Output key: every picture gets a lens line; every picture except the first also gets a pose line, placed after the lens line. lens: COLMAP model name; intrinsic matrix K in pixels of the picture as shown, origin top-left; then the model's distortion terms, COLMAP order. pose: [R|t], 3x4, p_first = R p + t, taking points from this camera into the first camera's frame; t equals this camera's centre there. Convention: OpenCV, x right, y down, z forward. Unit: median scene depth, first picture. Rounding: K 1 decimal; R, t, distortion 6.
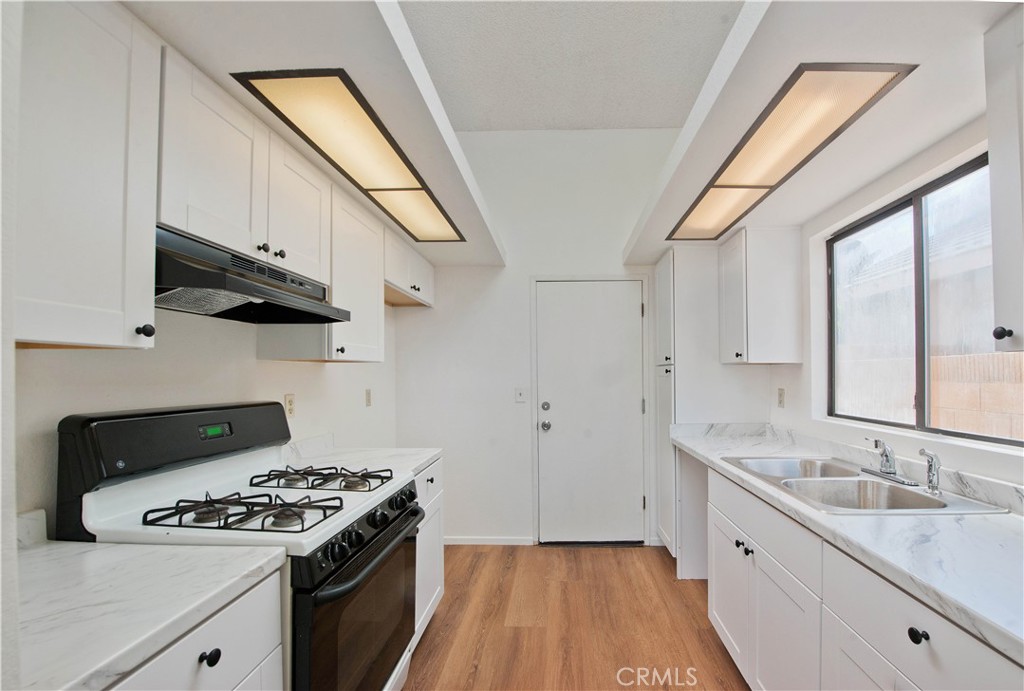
lens RADIAL K [[423.1, 0, 549.7], [0, 423.1, 360.3], [0, 0, 1]] dist [-0.024582, -0.000154]
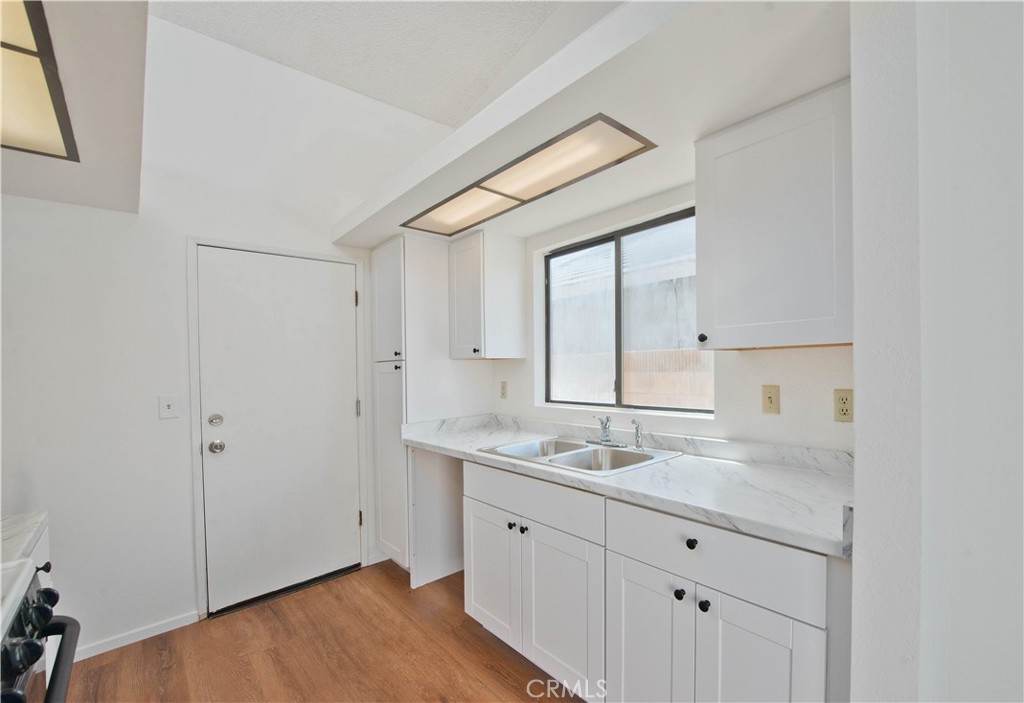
lens RADIAL K [[439.9, 0, 564.5], [0, 439.9, 355.0], [0, 0, 1]] dist [0.001116, 0.000084]
pose [[0.699301, 0.003798, 0.714817, -0.194970], [-0.000682, 0.999989, -0.004646, 0.002935], [-0.714827, 0.002762, 0.699296, 0.081081]]
